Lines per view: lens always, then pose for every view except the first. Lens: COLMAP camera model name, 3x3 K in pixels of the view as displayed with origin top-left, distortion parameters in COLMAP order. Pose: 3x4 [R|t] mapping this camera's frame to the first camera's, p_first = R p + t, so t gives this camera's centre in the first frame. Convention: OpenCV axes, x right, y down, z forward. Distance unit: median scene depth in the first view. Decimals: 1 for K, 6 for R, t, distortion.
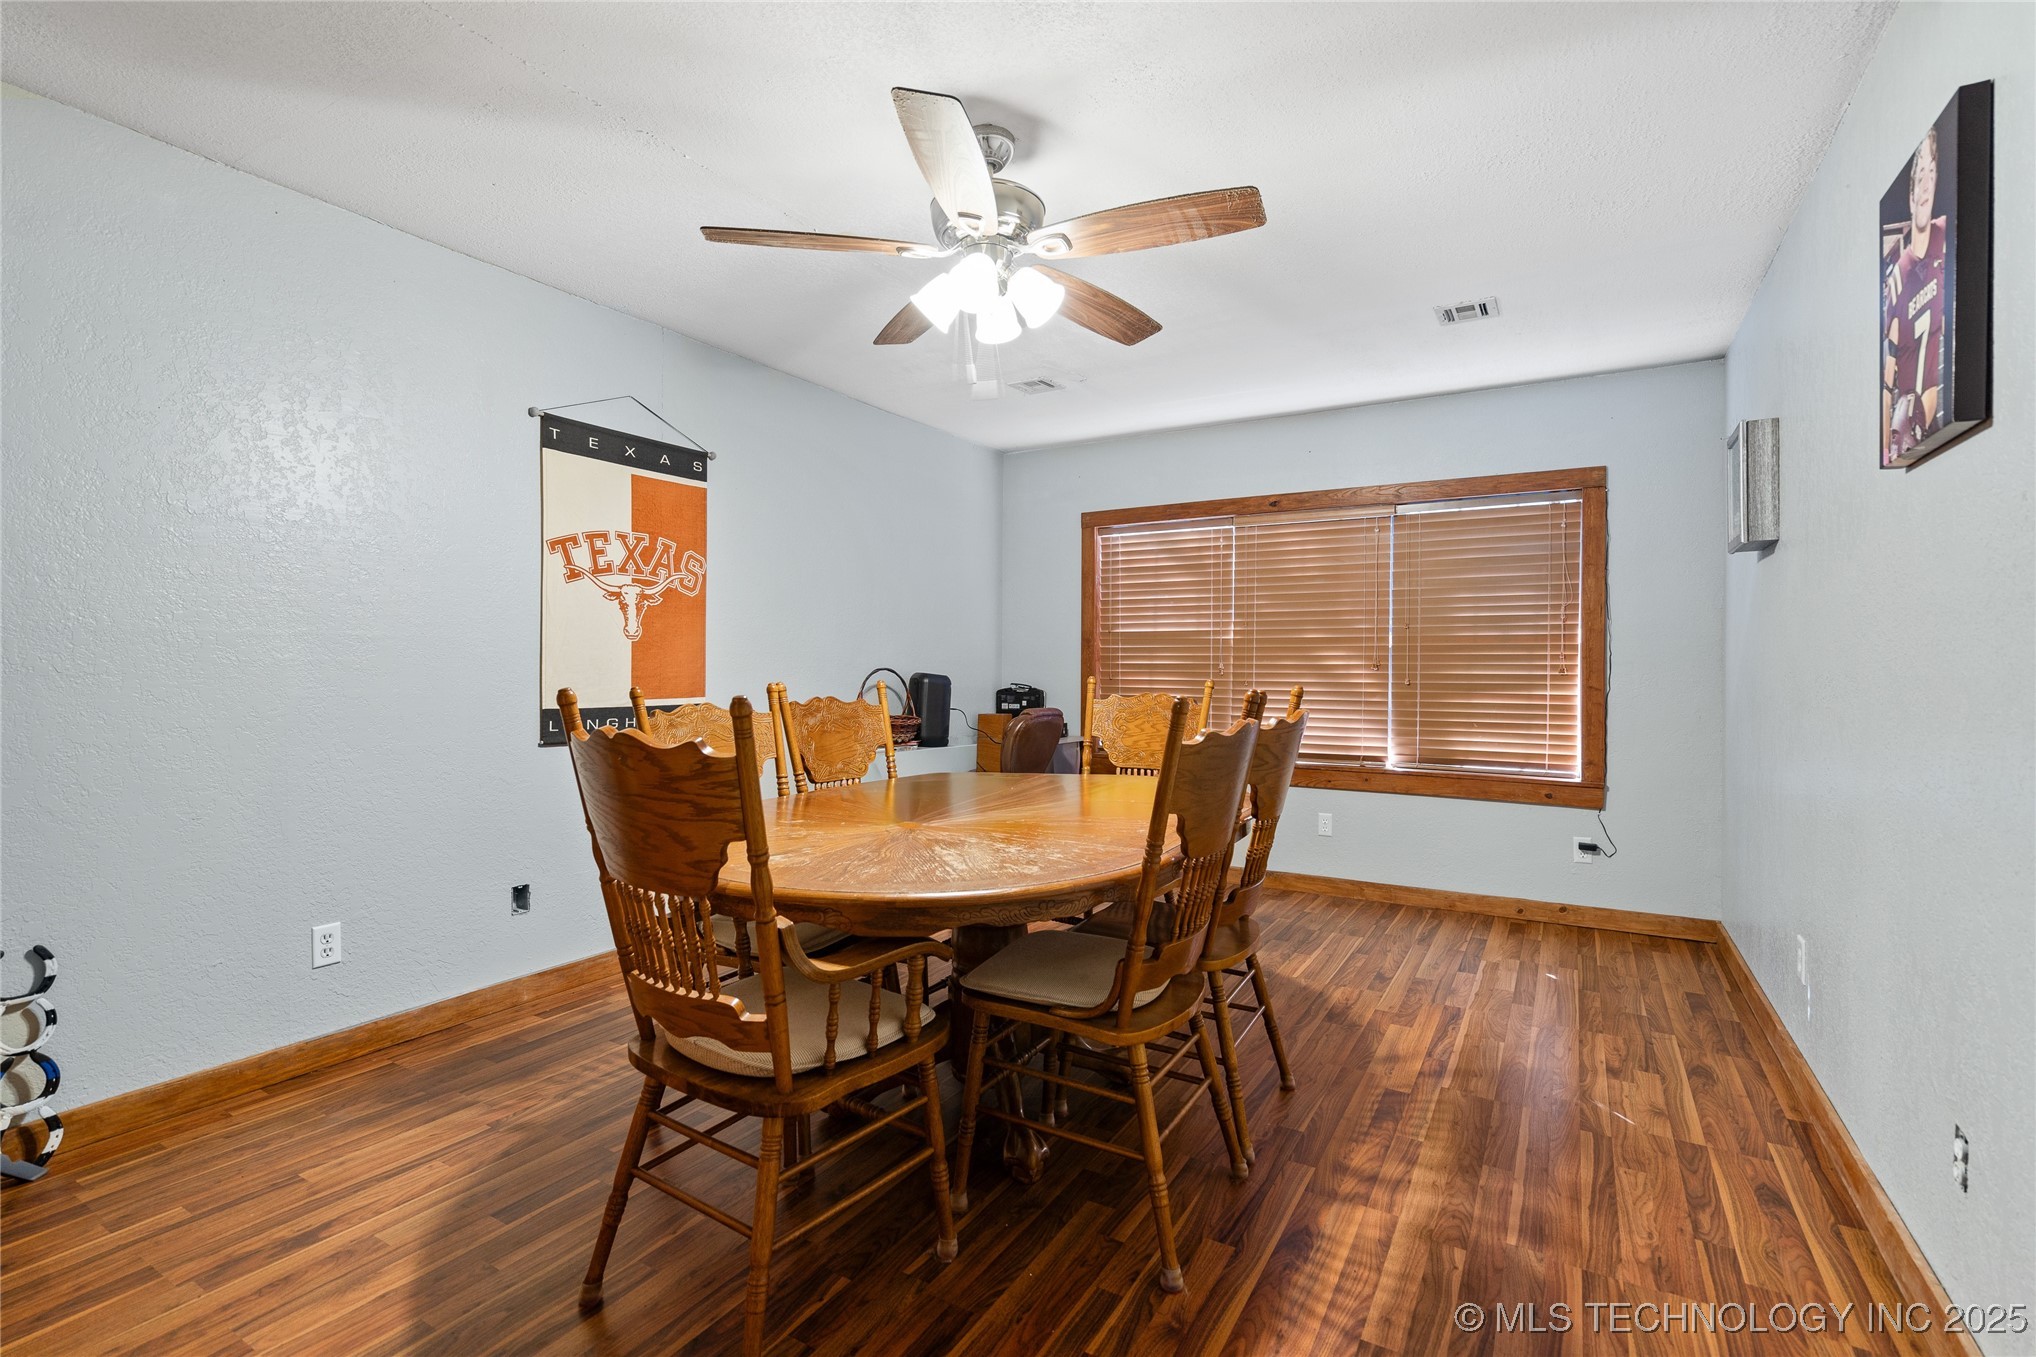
lens RADIAL K [[939.9, 0, 1018.0], [0, 939.9, 678.5], [0, 0, 1]] dist [-0.000949, 0.000661]
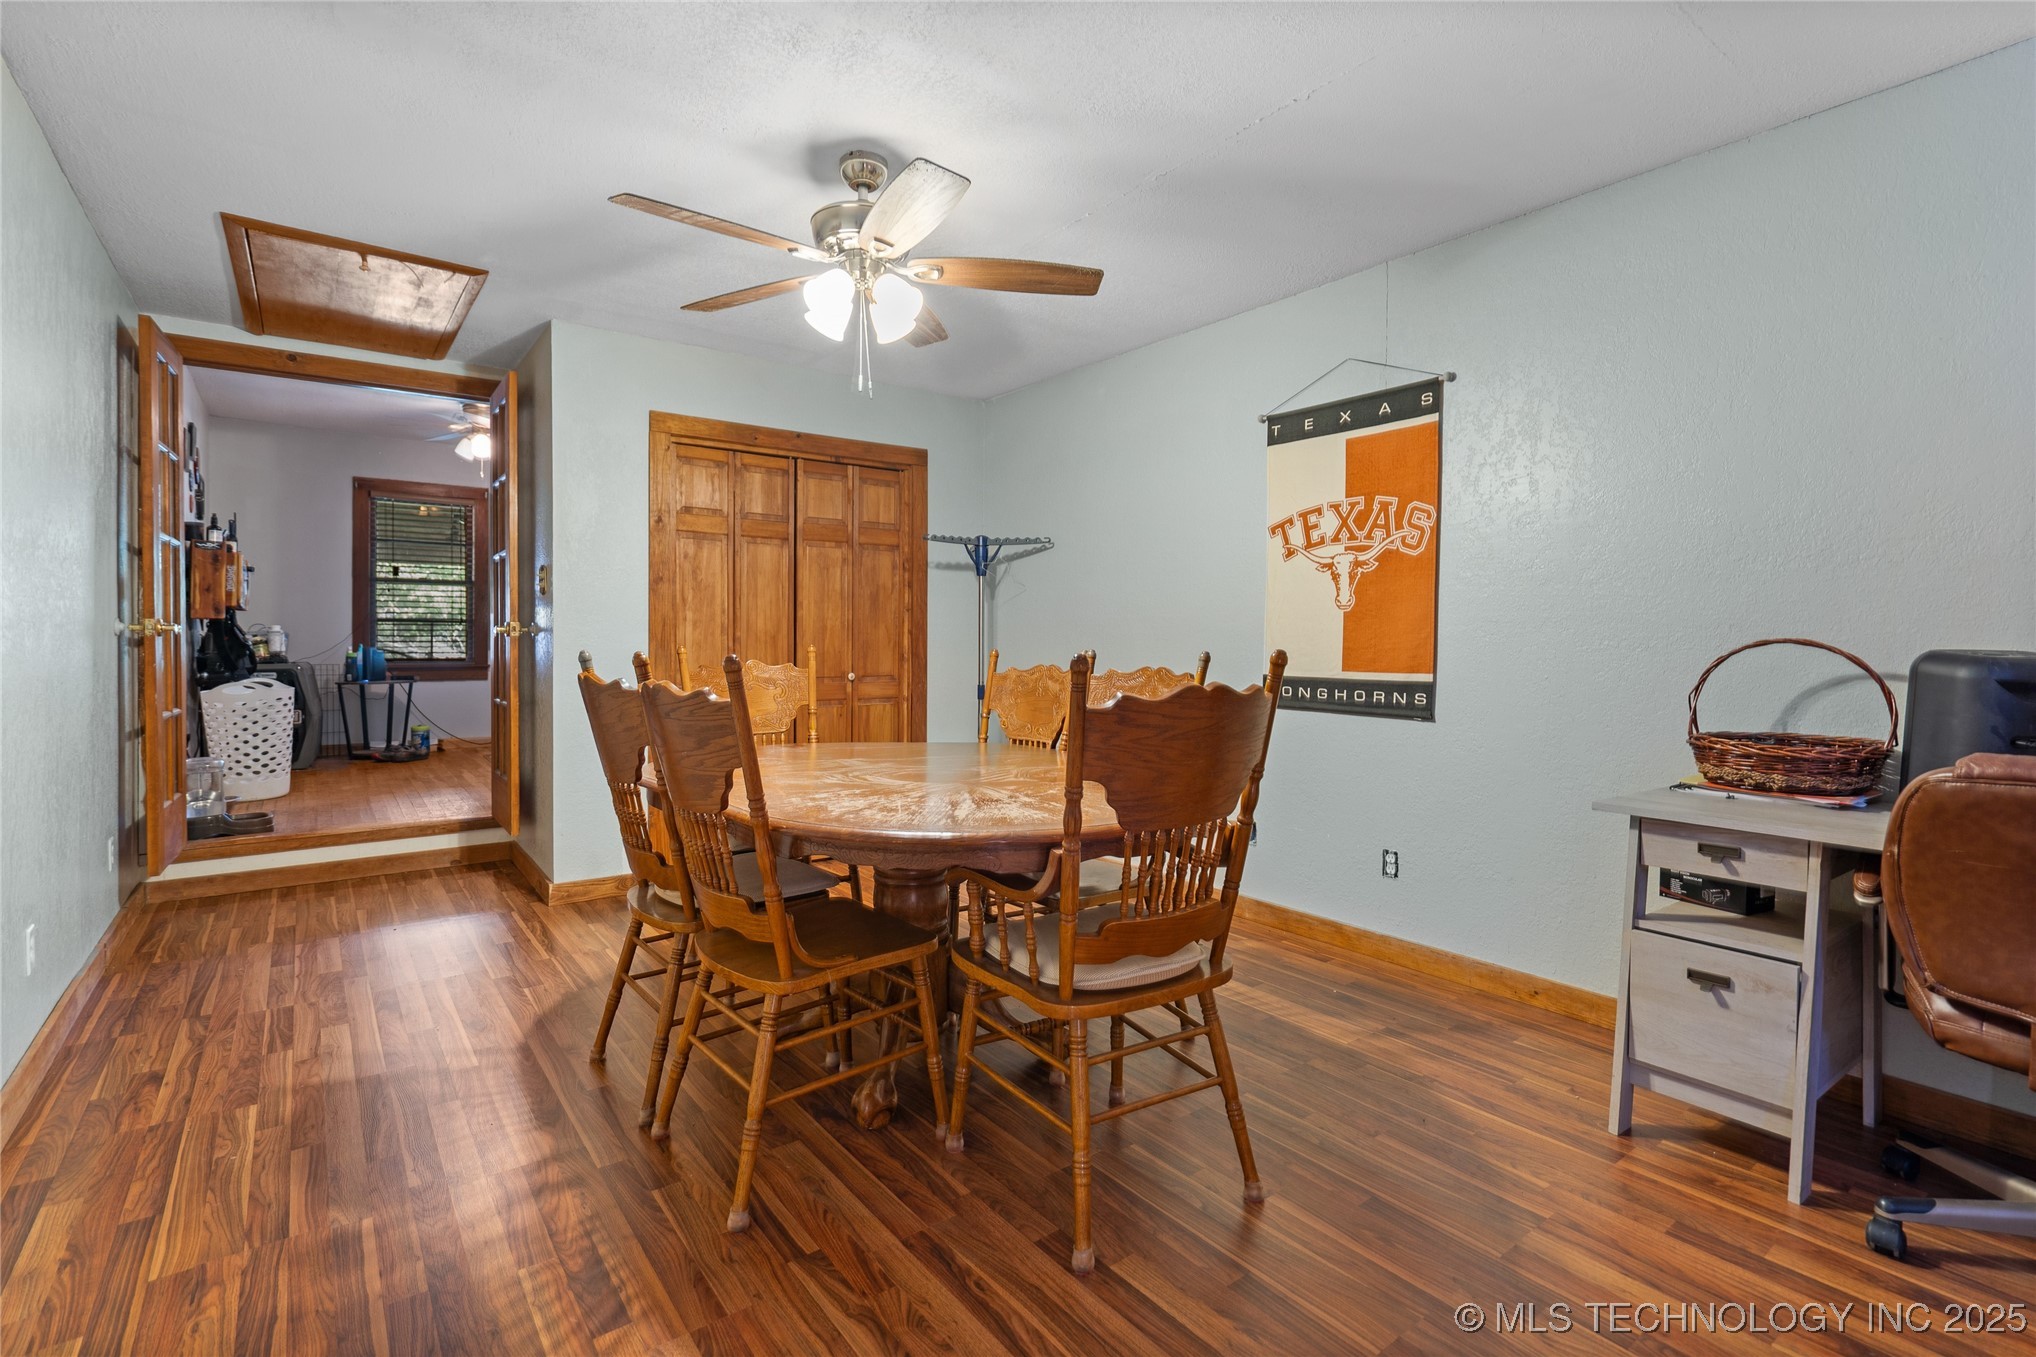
lens RADIAL K [[944.4, 0, 1017.3], [0, 944.4, 657.1], [0, 0, 1]] dist [-0.000864, 0.000348]
pose [[-0.378839, 0.014496, -0.925349, 0.709676], [-0.016855, 0.999603, 0.022560, -0.009746], [0.925309, 0.024144, -0.378445, 1.203700]]
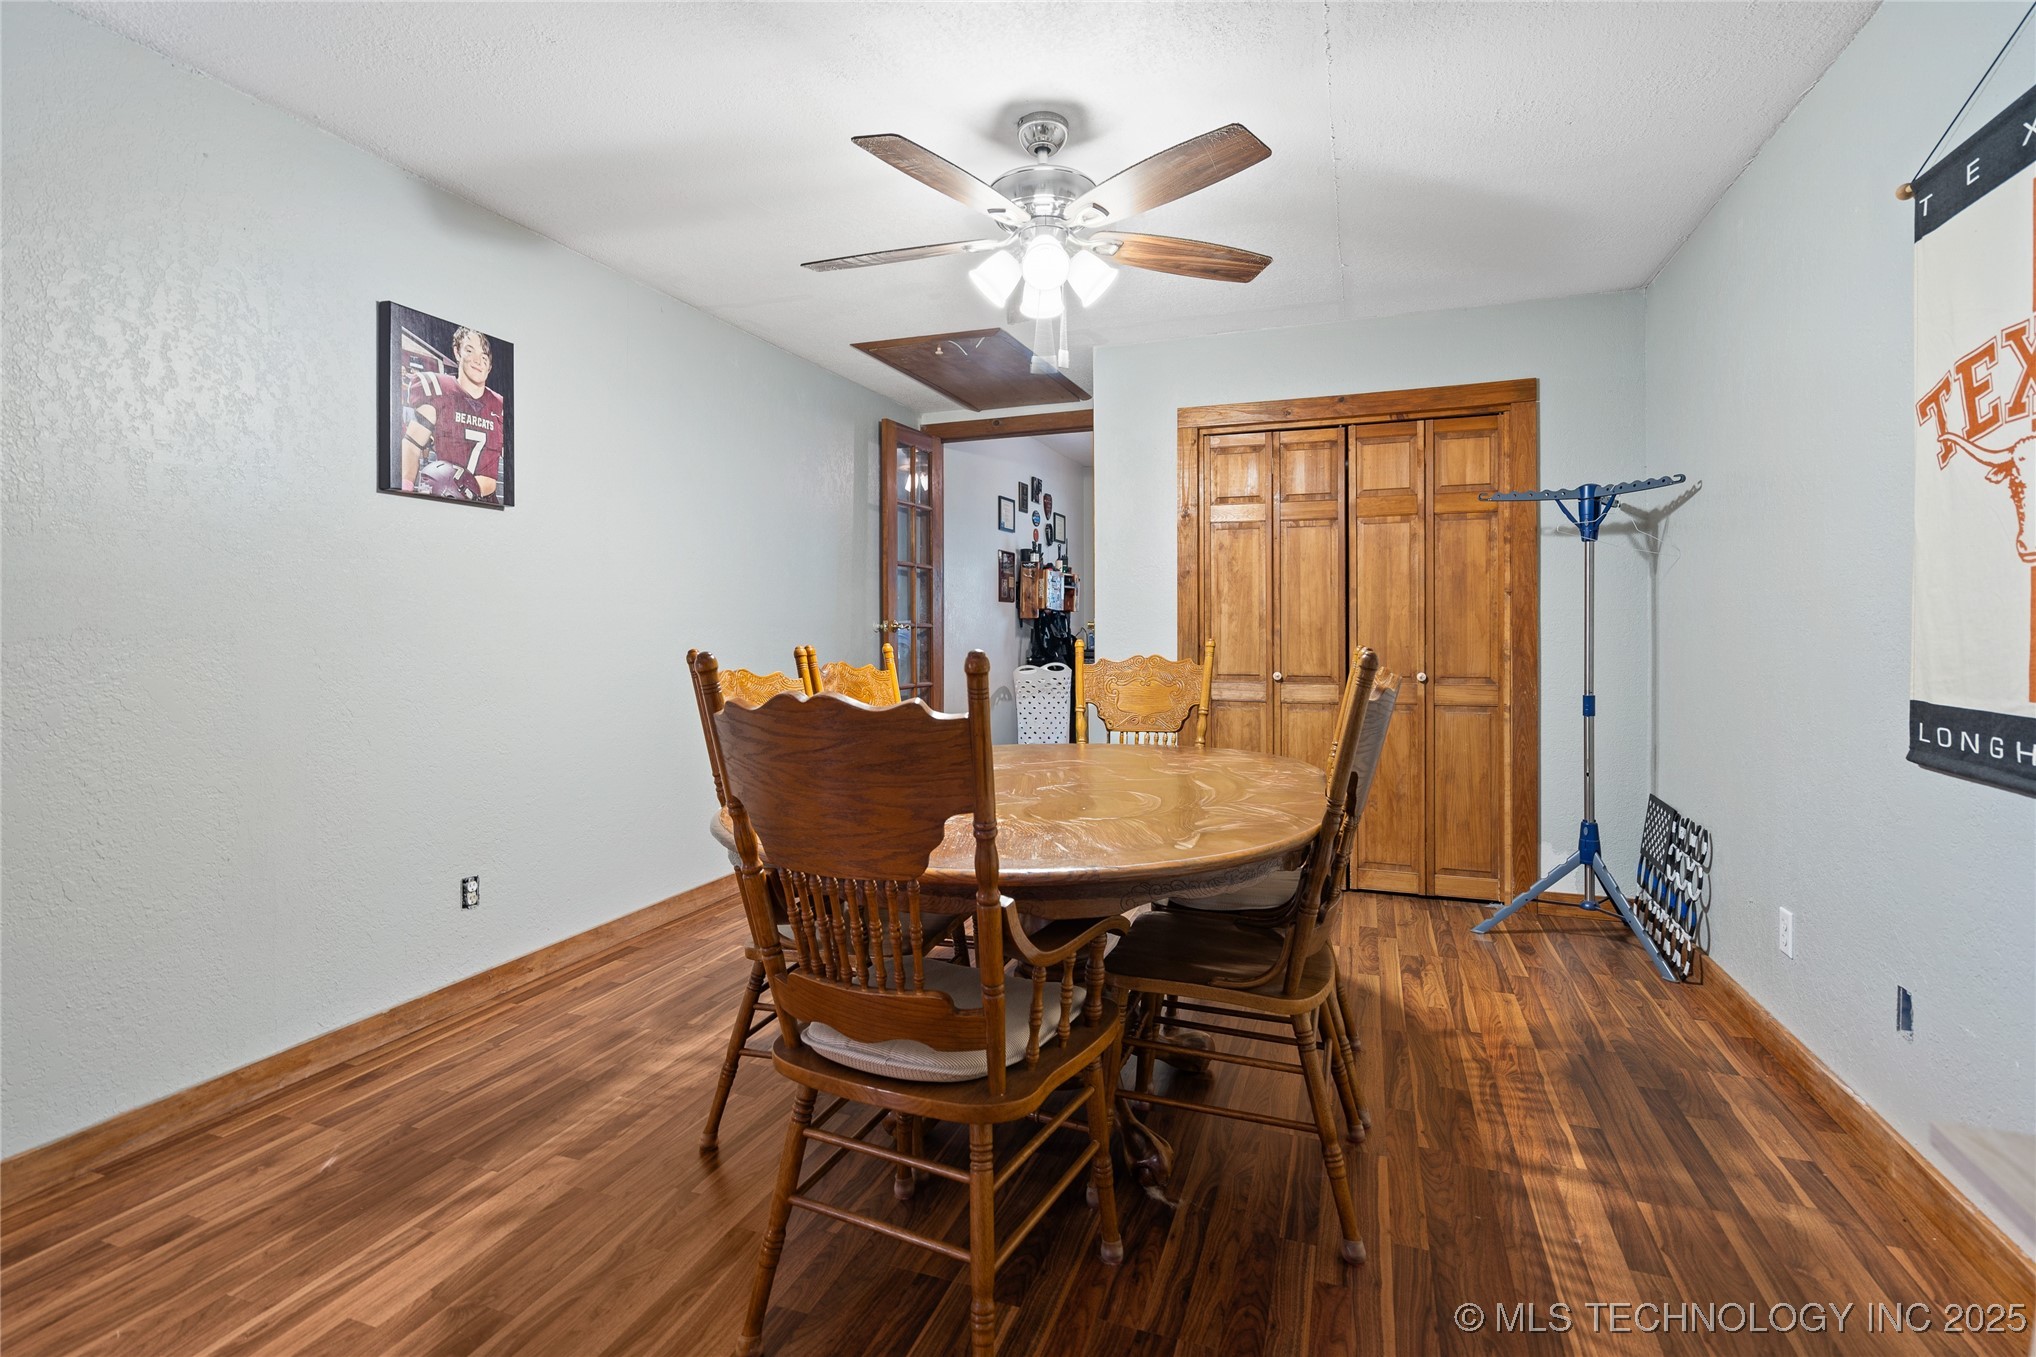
lens RADIAL K [[957.1, 0, 1009.9], [0, 957.1, 632.1], [0, 0, 1]] dist [0.000473, 0.000190]
pose [[-0.983811, 0.001069, -0.179209, 0.148208], [-0.001704, 0.999881, 0.015317, -0.017558], [0.179204, 0.015374, -0.983692, 1.535128]]
